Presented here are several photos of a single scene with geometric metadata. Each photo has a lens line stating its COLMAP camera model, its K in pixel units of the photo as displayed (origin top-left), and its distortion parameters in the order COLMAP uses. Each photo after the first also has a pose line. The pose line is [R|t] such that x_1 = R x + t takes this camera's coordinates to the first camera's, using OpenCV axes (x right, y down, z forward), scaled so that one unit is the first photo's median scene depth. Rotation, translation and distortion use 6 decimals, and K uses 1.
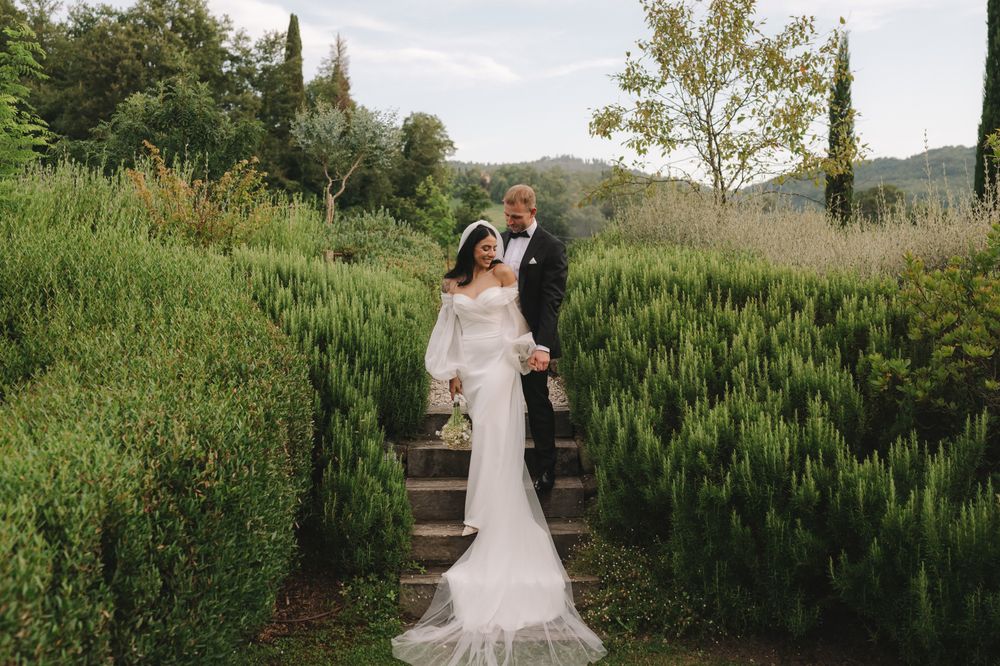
lens RADIAL K [[856.1, 0, 440.4], [0, 856.1, 332.9], [0, 0, 1]] dist [-0.002626, -0.000607]
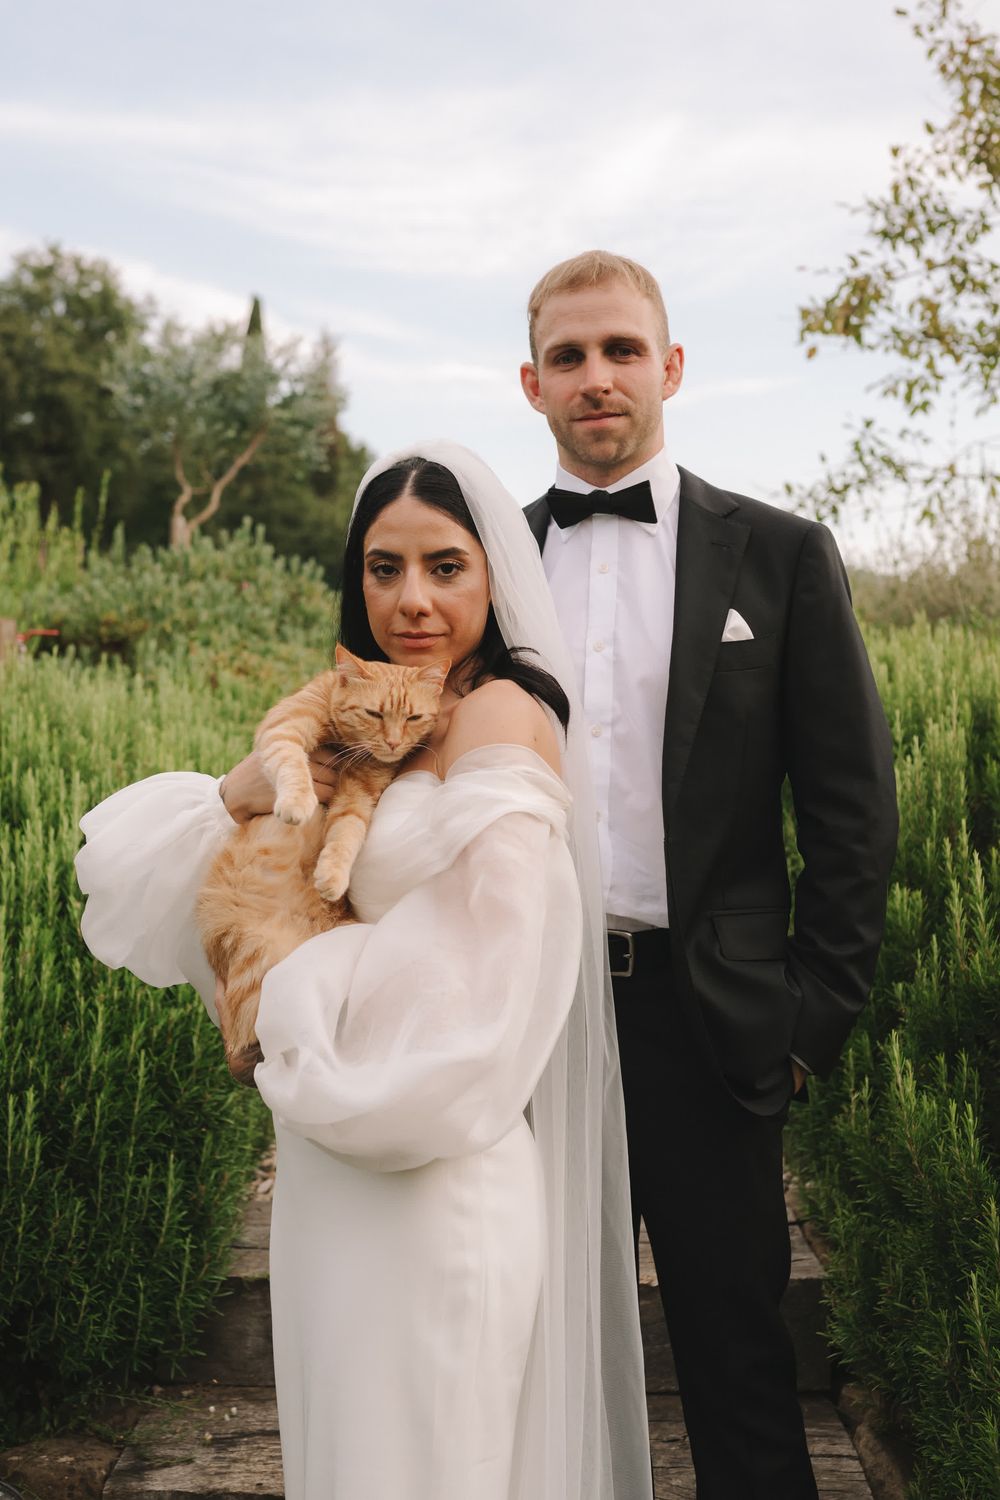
lens RADIAL K [[1284.2, 0, 500.0], [0, 1284.2, 750.0], [0, 0, 1]] dist [-0.002626, -0.000607]
pose [[0.999747, 0.018006, 0.013485, 0.054397], [-0.017541, 0.999273, -0.033835, -0.043762], [-0.014084, 0.033590, 0.999336, 0.644400]]
